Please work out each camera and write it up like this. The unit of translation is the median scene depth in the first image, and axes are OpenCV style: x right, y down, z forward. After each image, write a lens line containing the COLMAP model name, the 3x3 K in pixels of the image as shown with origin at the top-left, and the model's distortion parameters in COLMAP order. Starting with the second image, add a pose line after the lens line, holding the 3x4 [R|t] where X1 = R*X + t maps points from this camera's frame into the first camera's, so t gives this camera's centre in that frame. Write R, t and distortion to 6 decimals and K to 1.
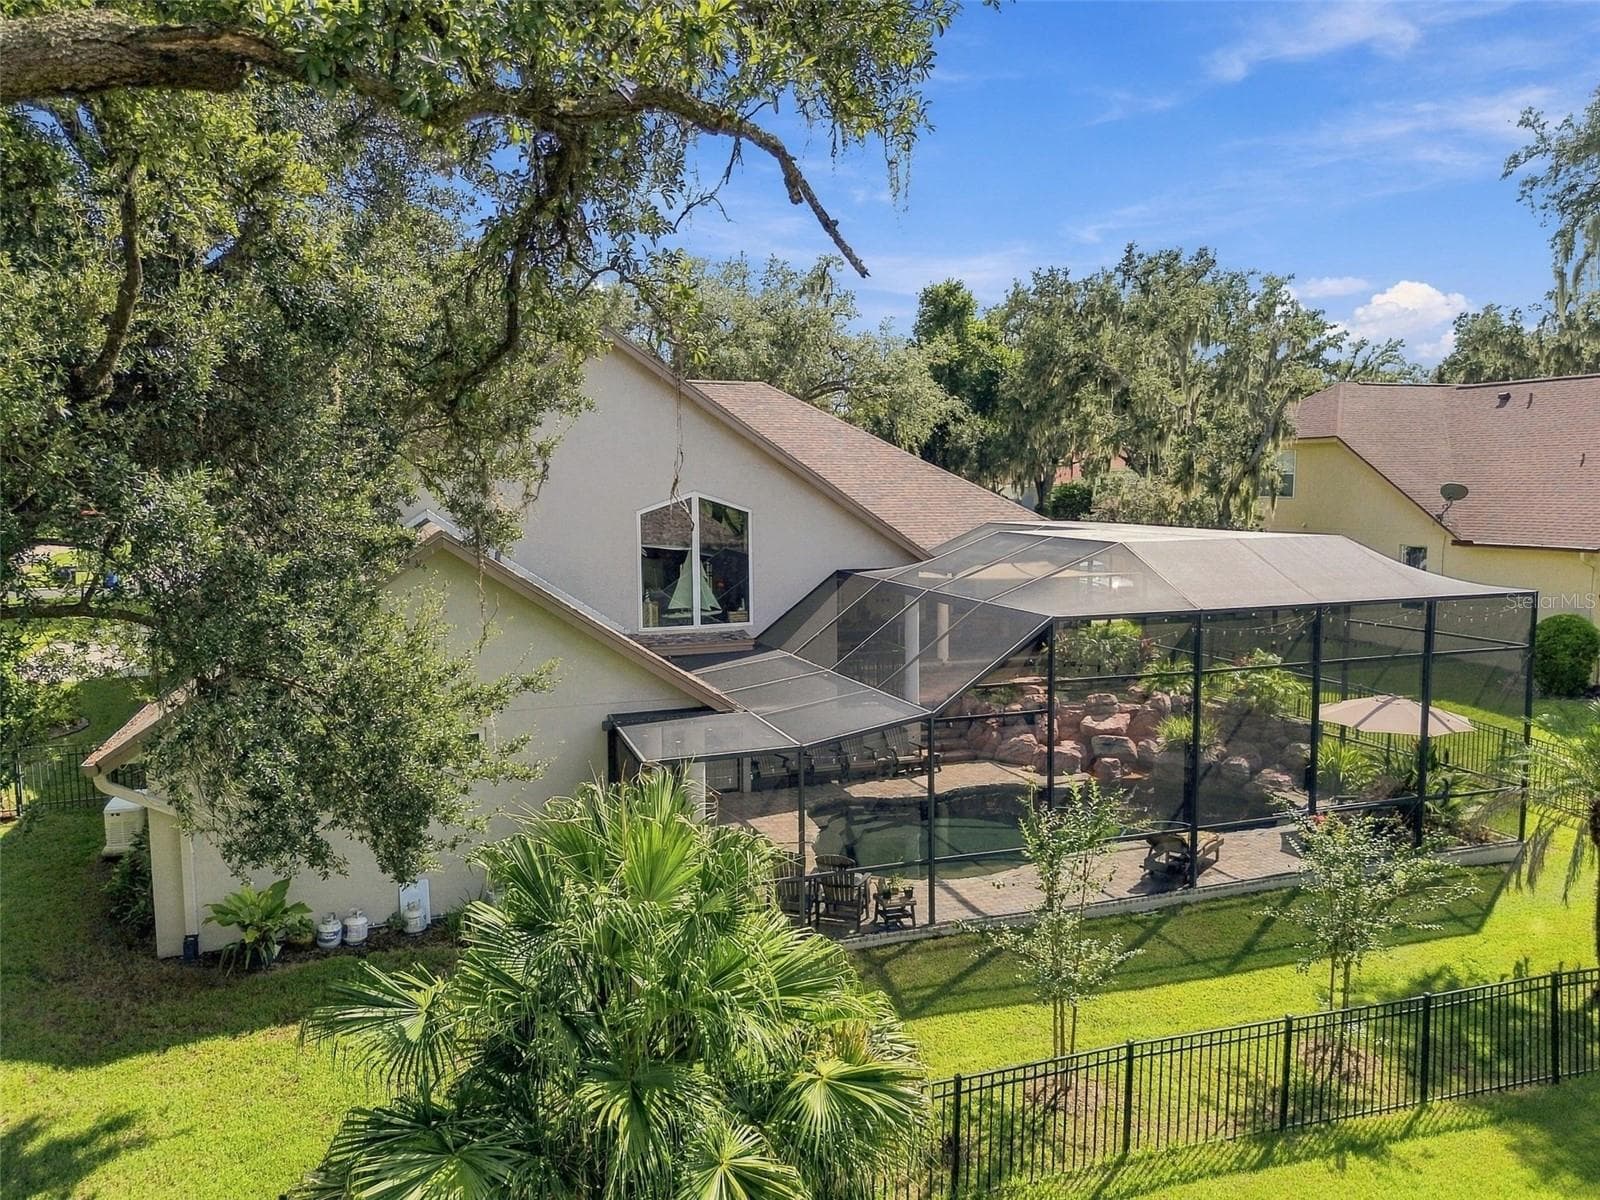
lens RADIAL K [[1134.9, 0, 800.0], [0, 1134.9, 600.0], [0, 0, 1]] dist [0.063876, -0.061531]
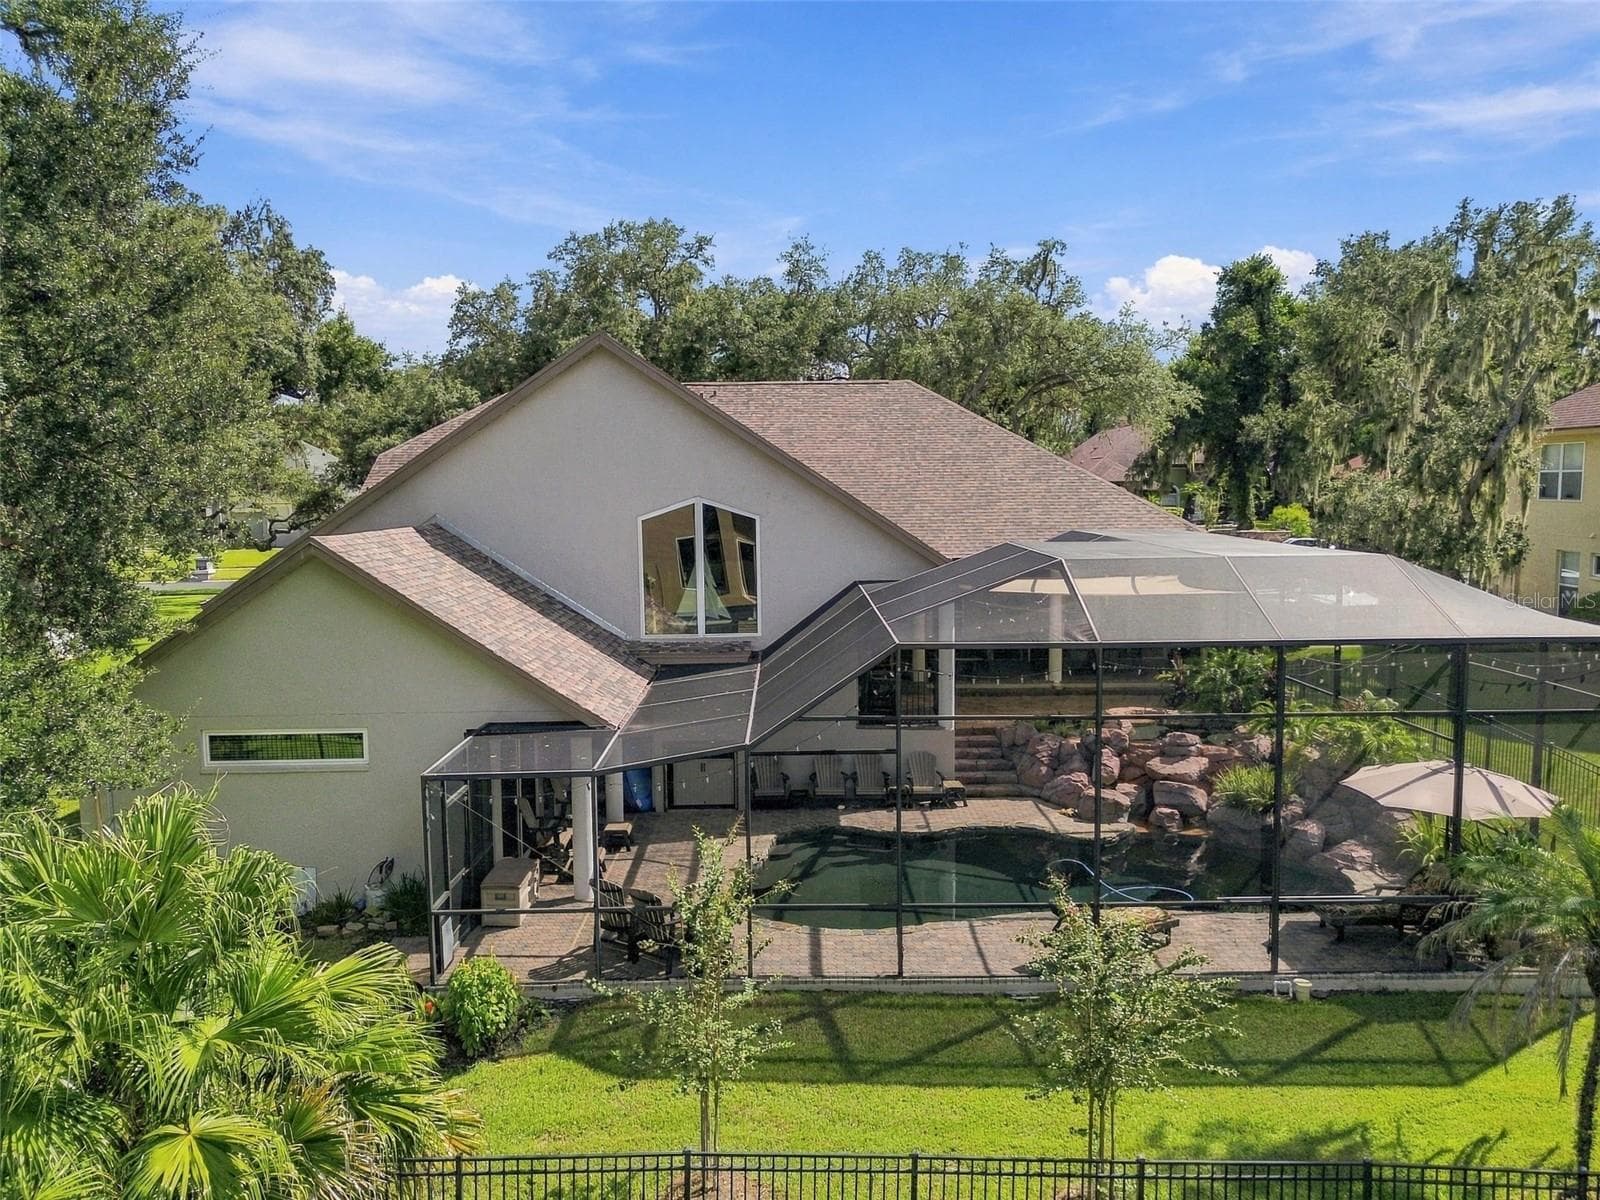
lens RADIAL K [[1134.9, 0, 800.0], [0, 1134.9, 600.0], [0, 0, 1]] dist [0.063876, -0.061531]
pose [[0.944925, 0.030817, -0.325833, 0.298053], [-0.030313, 0.999519, 0.006623, -0.015739], [0.325880, 0.003619, 0.945404, 0.102640]]
